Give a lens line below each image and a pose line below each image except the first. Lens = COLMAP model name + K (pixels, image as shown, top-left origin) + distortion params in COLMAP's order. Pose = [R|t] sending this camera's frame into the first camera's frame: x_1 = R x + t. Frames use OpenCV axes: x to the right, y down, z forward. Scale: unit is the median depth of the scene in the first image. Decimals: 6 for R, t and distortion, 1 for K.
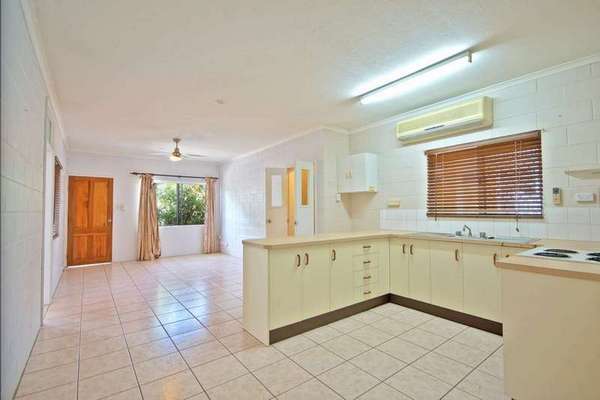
lens RADIAL K [[274.8, 0, 304.0], [0, 274.8, 201.3], [0, 0, 1]] dist [-0.001695, -0.000248]
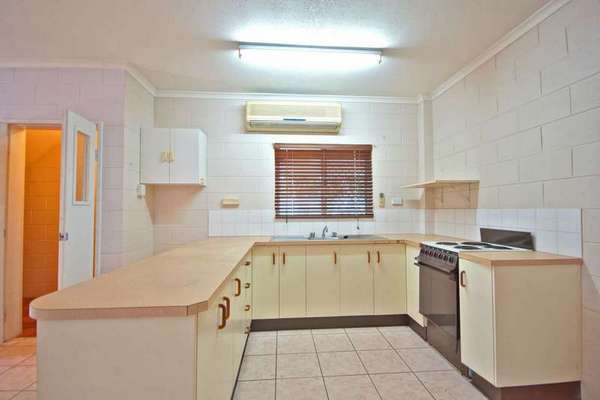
lens RADIAL K [[274.8, 0, 304.0], [0, 274.8, 201.3], [0, 0, 1]] dist [-0.001695, -0.000248]
pose [[0.549184, 0.028196, 0.835226, -0.217497], [-0.027160, 0.999505, -0.015883, 0.011686], [-0.835260, -0.013962, 0.549677, 0.396913]]
